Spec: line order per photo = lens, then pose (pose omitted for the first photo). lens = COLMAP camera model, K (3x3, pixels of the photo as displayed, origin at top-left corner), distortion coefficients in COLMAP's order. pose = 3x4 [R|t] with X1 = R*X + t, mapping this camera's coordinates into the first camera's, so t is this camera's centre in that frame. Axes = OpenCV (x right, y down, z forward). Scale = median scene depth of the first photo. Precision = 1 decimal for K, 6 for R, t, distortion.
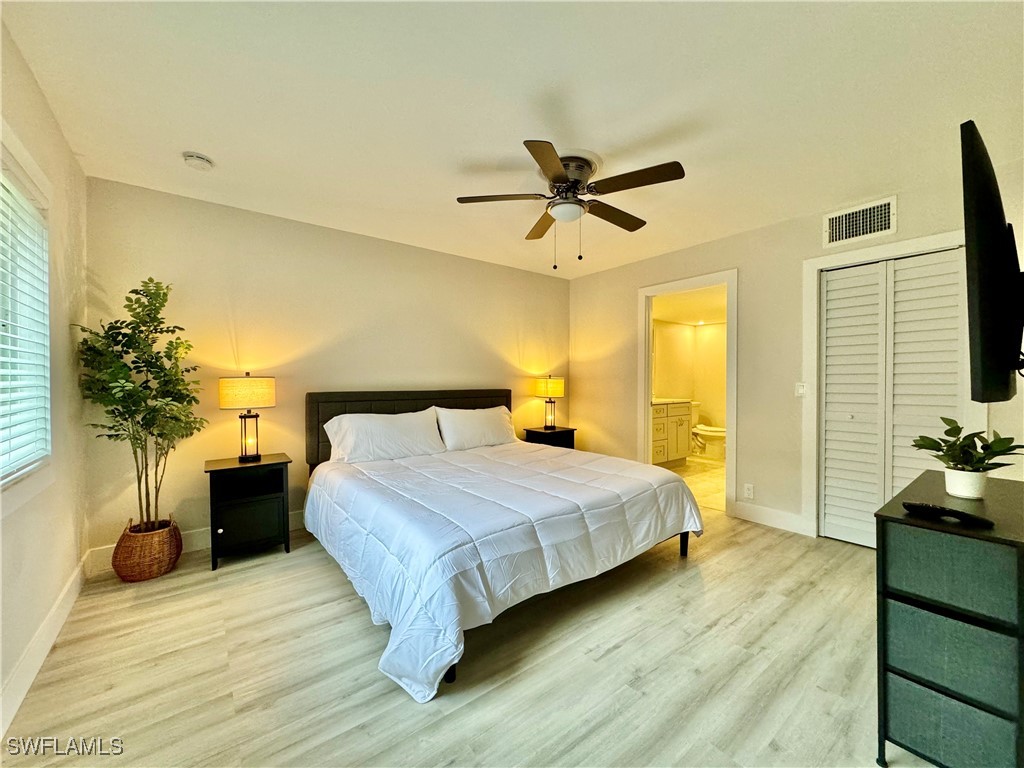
lens RADIAL K [[370.3, 0, 512.0], [0, 370.3, 384.0], [0, 0, 1]] dist [0.000595, -0.000017]
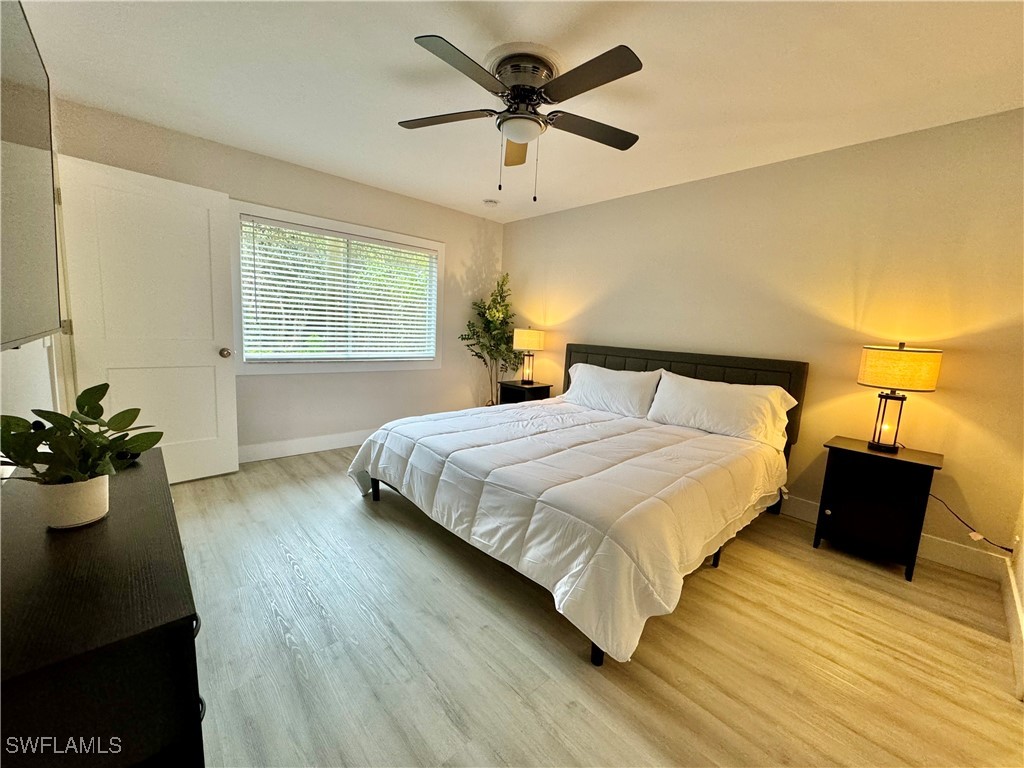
lens RADIAL K [[405.4, 0, 512.0], [0, 405.4, 384.0], [0, 0, 1]] dist [-0.000573, -0.000205]
pose [[0.129153, 0.142460, -0.981338, 0.553348], [-0.073202, 0.988296, 0.133836, -0.002347], [0.988919, 0.054551, 0.138069, 0.449612]]
